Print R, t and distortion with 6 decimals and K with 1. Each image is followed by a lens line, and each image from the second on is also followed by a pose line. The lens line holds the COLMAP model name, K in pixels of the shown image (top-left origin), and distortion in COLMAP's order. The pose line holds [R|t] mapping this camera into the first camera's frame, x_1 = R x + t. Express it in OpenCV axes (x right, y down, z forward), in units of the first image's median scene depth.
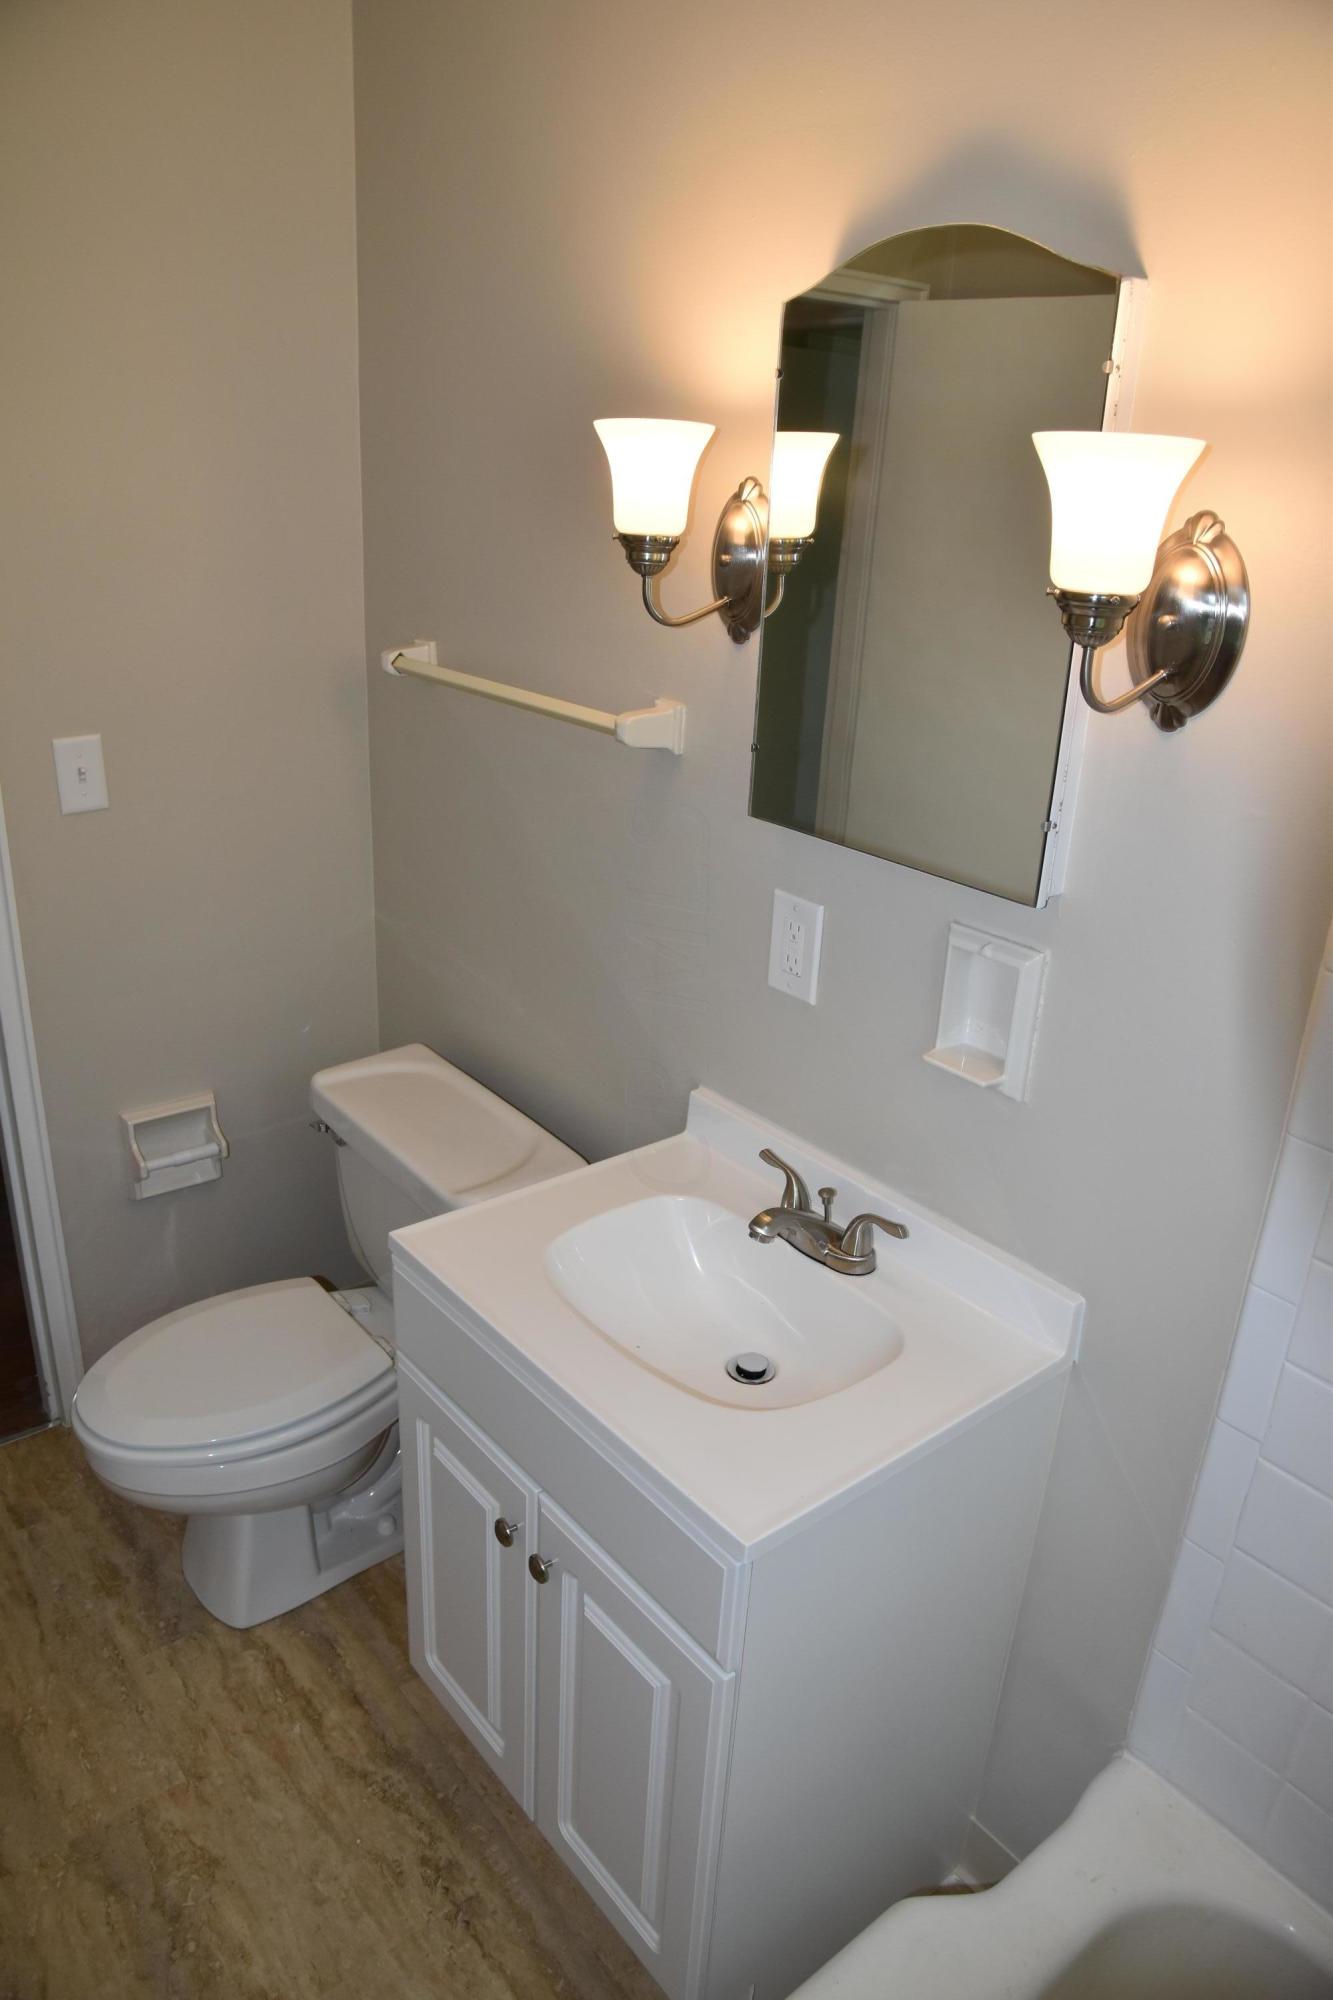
lens RADIAL K [[1353.7, 0, 669.7], [0, 1353.7, 999.6], [0, 0, 1]] dist [-0.117341, 0.068217]
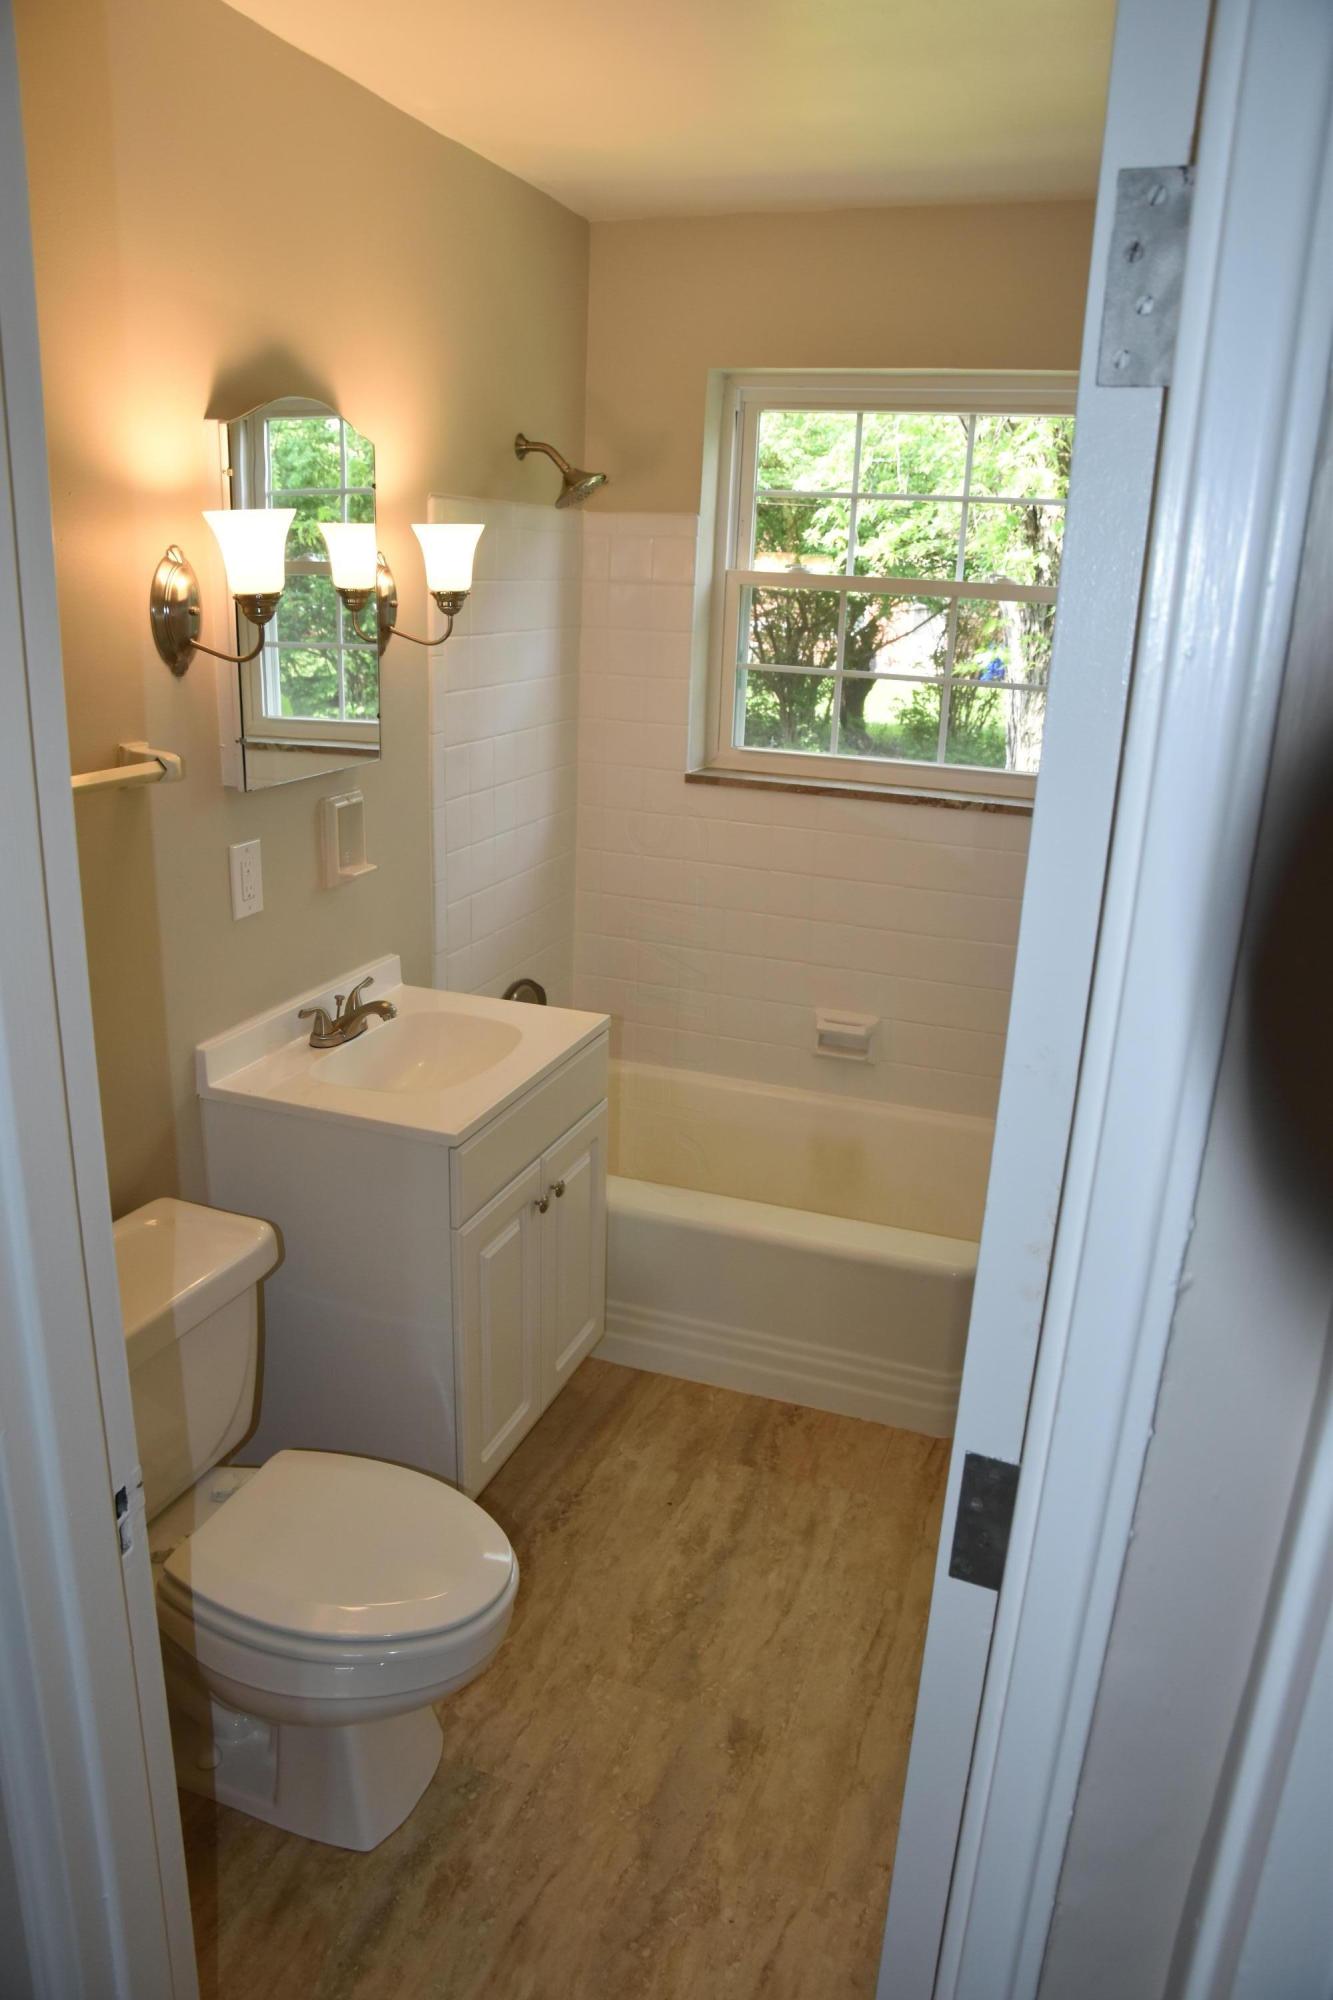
lens RADIAL K [[1353.7, 0, 661.0], [0, 1353.7, 987.2], [0, 0, 1]] dist [-0.117341, 0.068217]
pose [[-0.499585, -0.331751, 0.800222, -1.206614], [0.260974, 0.823206, 0.504207, -0.508904], [-0.826019, 0.460732, -0.324683, 1.112743]]
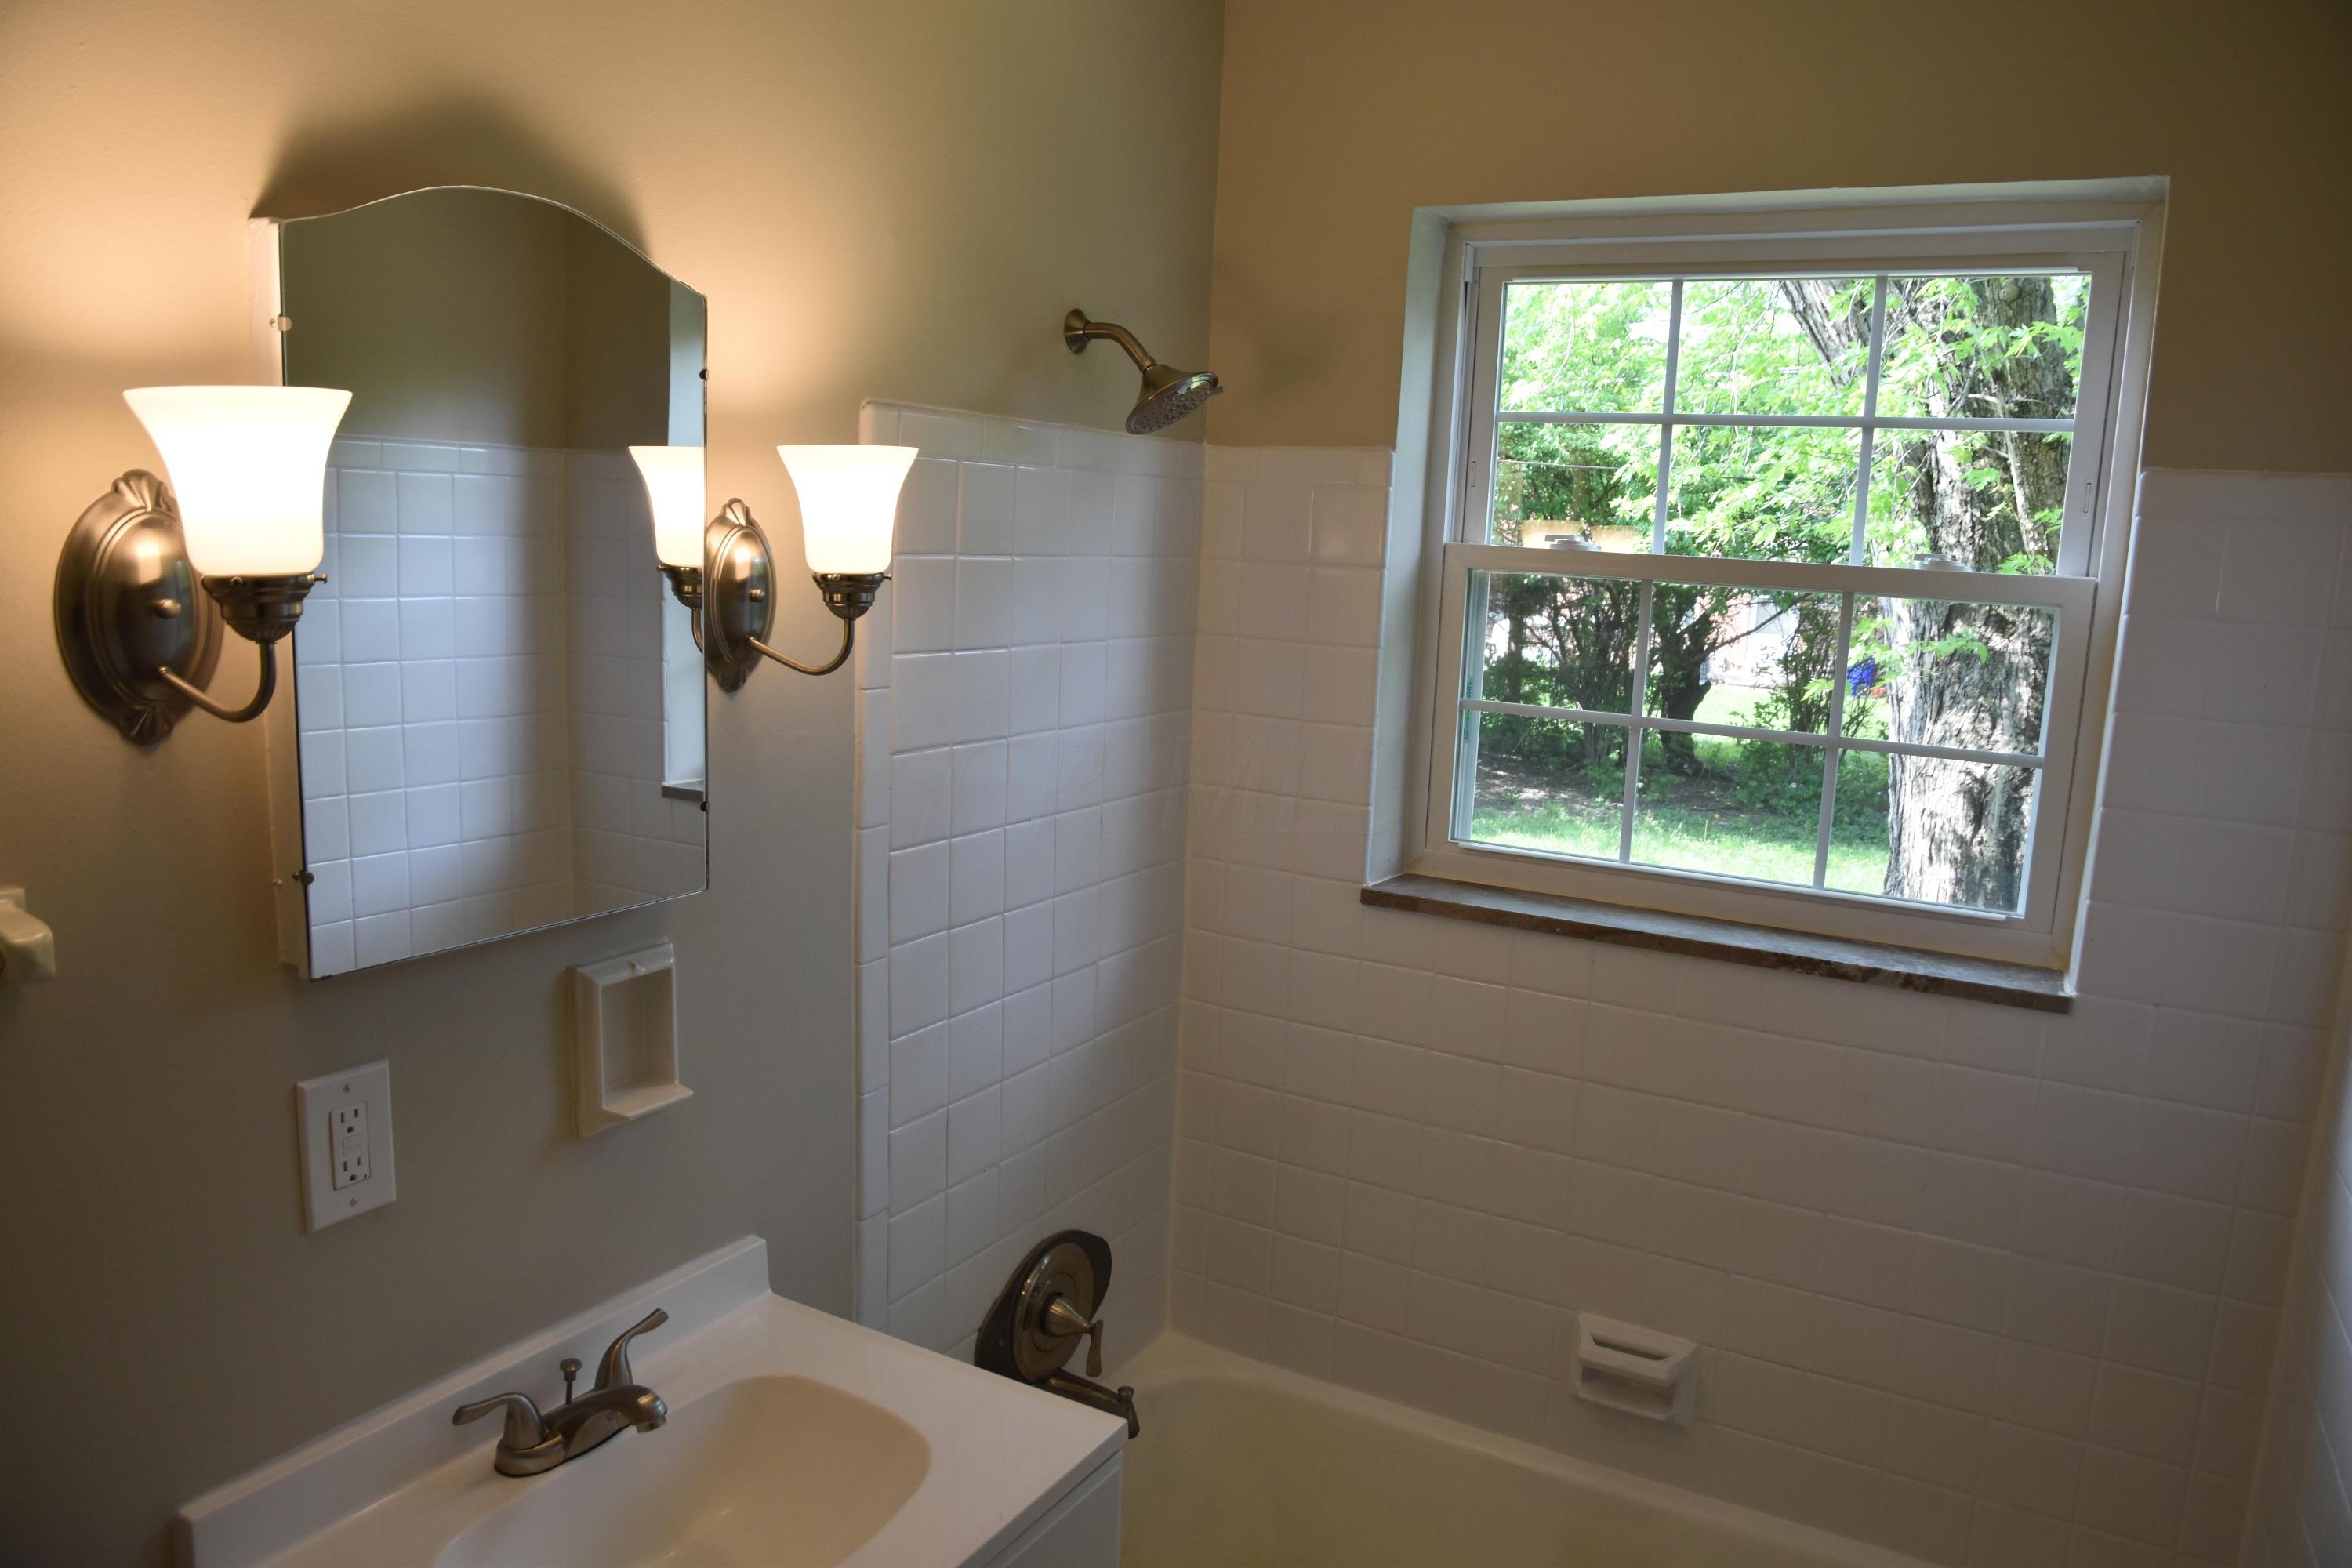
lens RADIAL K [[1592.0, 0, 1199.7], [0, 1592.0, 772.8], [0, 0, 1]] dist [-0.117341, 0.068217]
pose [[-0.355968, -0.211505, 0.910249, -0.690841], [0.286696, 0.902362, 0.321790, -0.319217], [-0.889434, 0.375511, -0.260574, 0.732106]]
